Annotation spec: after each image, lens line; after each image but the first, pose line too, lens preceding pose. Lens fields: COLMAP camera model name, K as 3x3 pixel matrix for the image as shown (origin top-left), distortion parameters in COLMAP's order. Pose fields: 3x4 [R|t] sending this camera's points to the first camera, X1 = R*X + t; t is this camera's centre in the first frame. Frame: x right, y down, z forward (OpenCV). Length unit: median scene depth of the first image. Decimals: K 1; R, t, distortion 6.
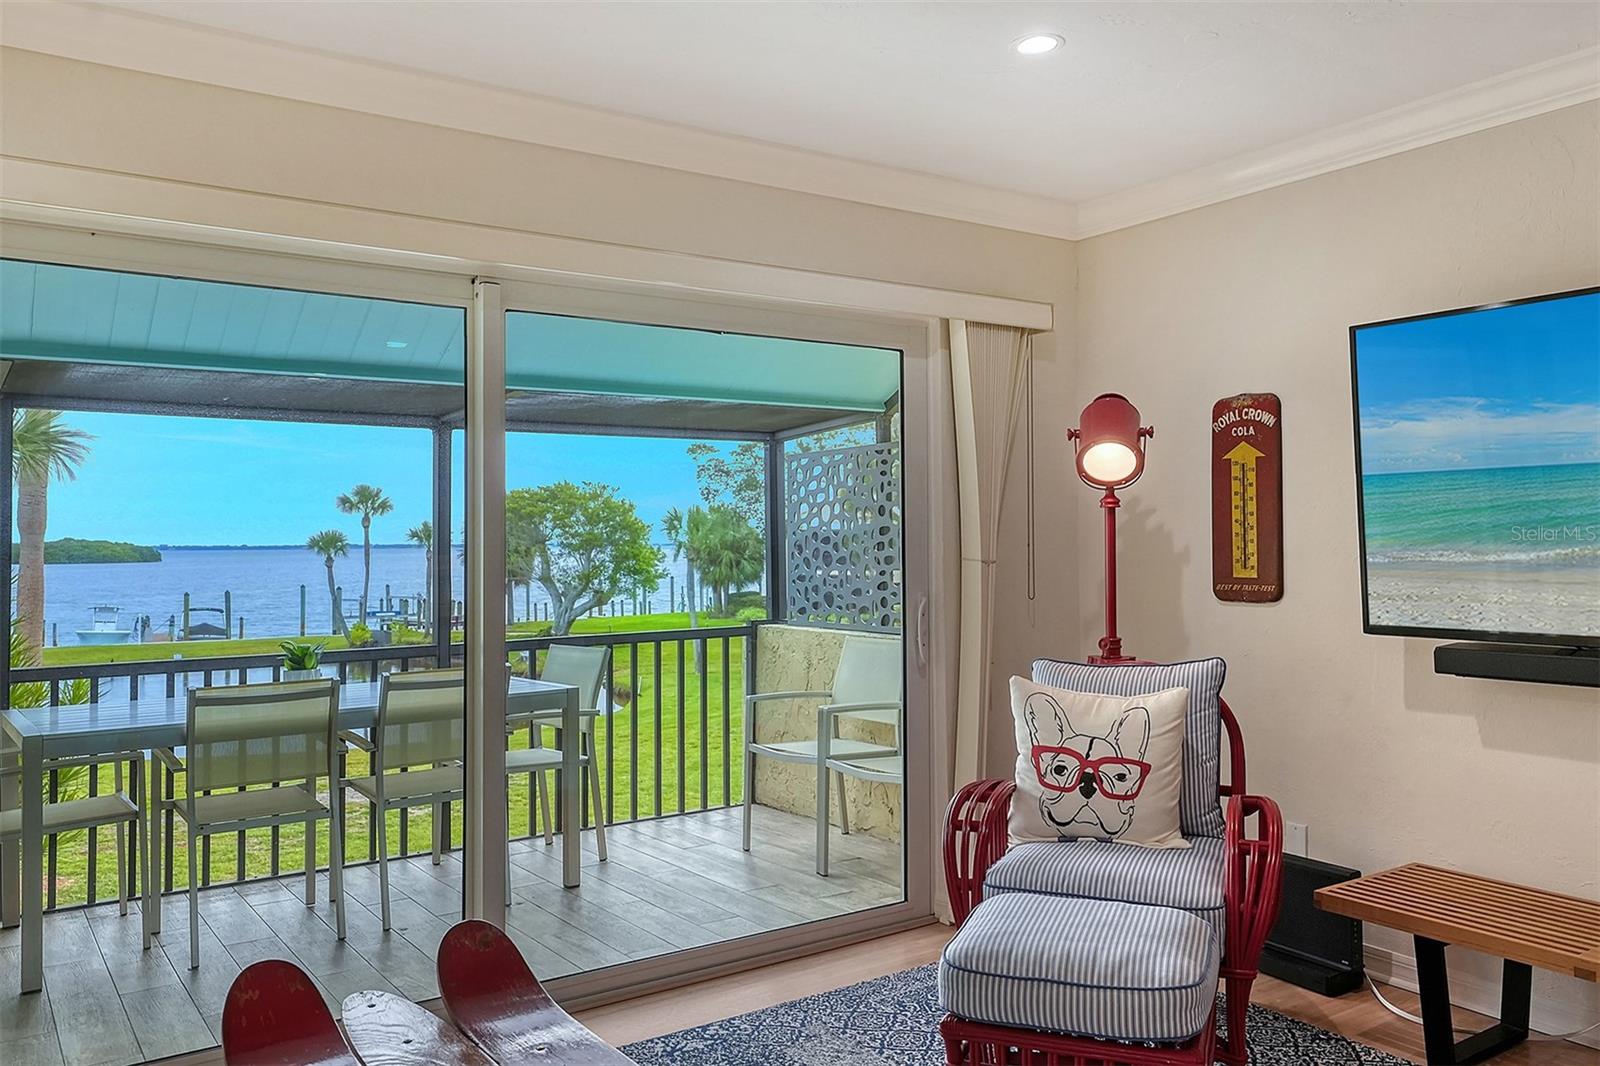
lens RADIAL K [[1257.3, 0, 812.2], [0, 1257.3, 502.9], [0, 0, 1]] dist [0.026809, 0.004881]
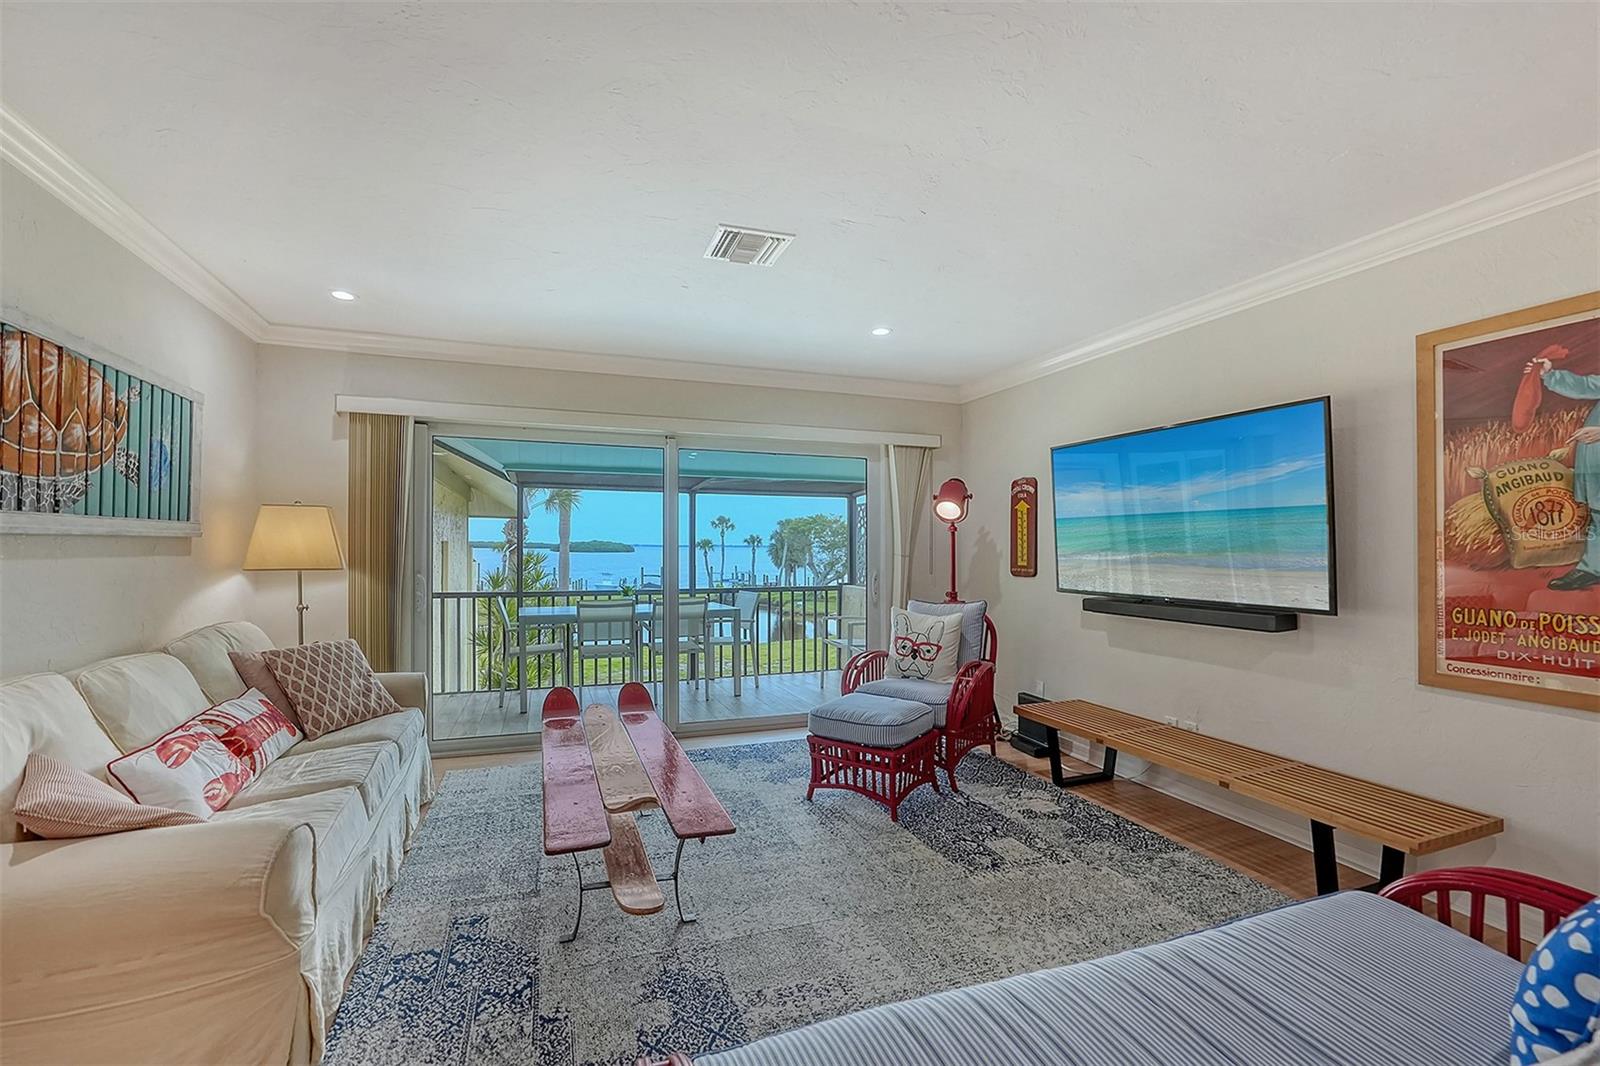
lens RADIAL K [[686.1, 0, 791.9], [0, 686.1, 541.2], [0, 0, 1]] dist [-0.002647, 0.000230]
pose [[0.967938, 0.012043, -0.250902, 0.195489], [-0.005961, 0.999670, 0.024988, -0.005357], [0.251120, -0.022691, 0.967690, -0.153238]]
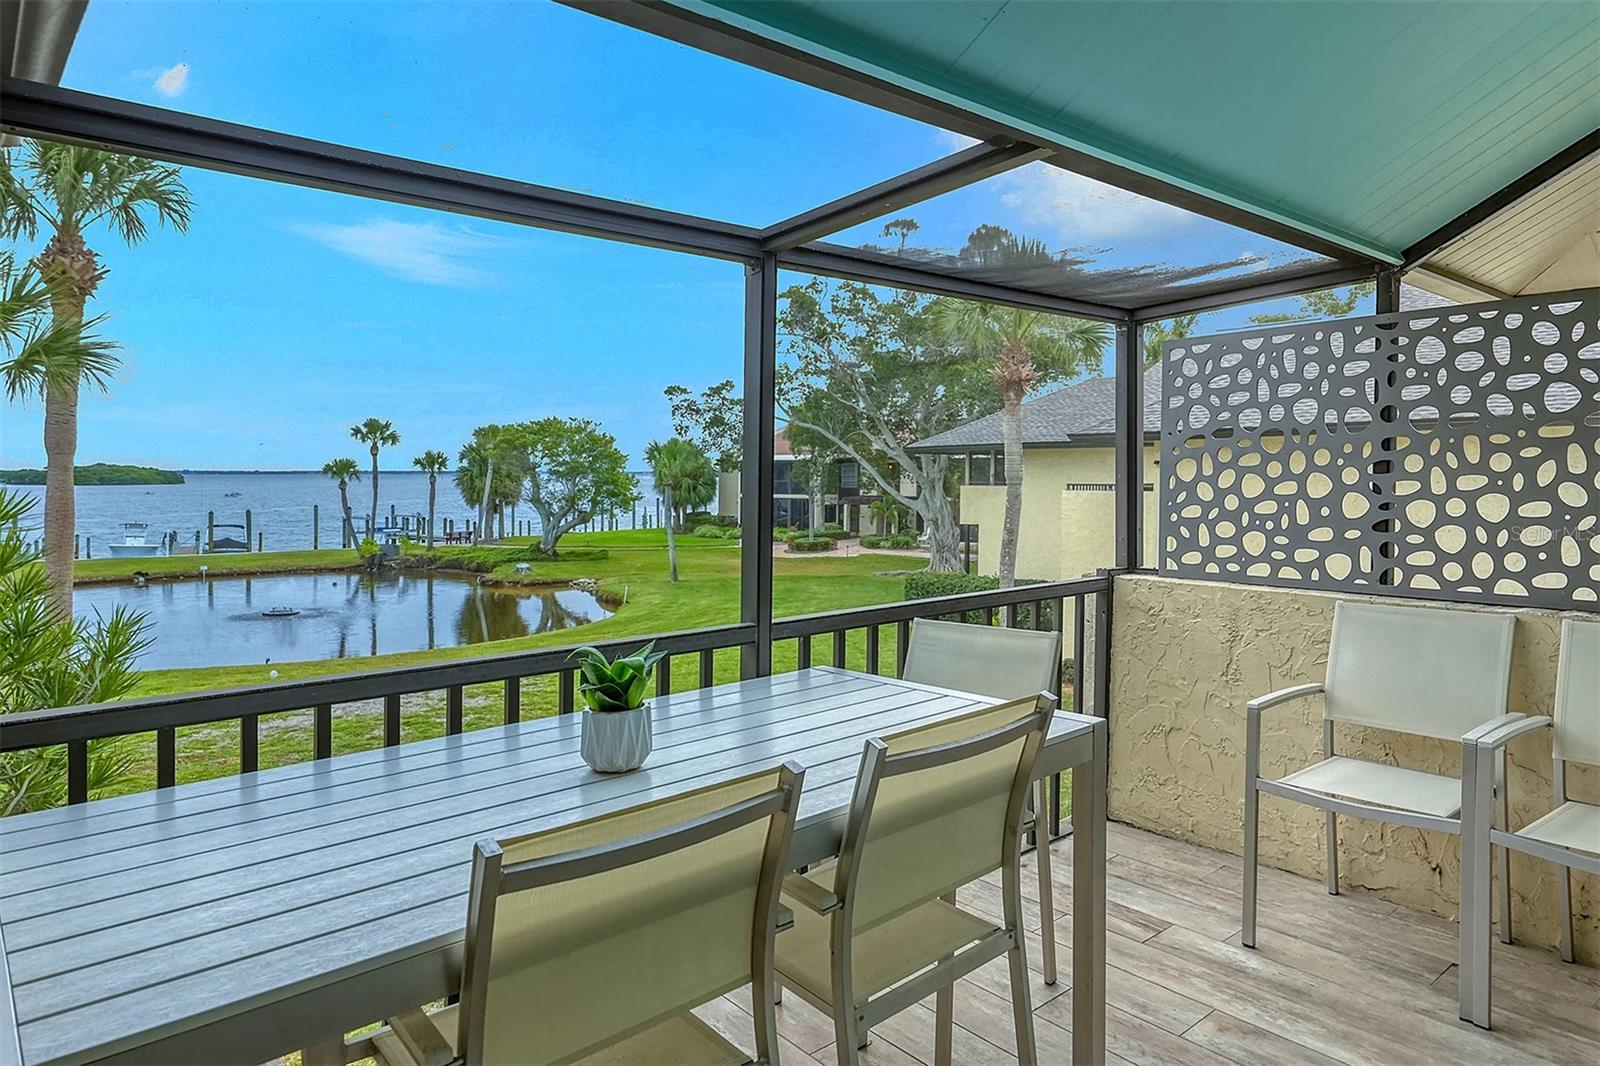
lens RADIAL K [[972.6, 0, 818.5], [0, 972.6, 473.6], [0, 0, 1]] dist [0.016607, -0.004297]
pose [[0.994659, 0.006667, 0.103000, -0.385378], [-0.010045, 0.999428, 0.032304, 0.031037], [-0.102726, -0.033166, 0.994157, 0.655754]]
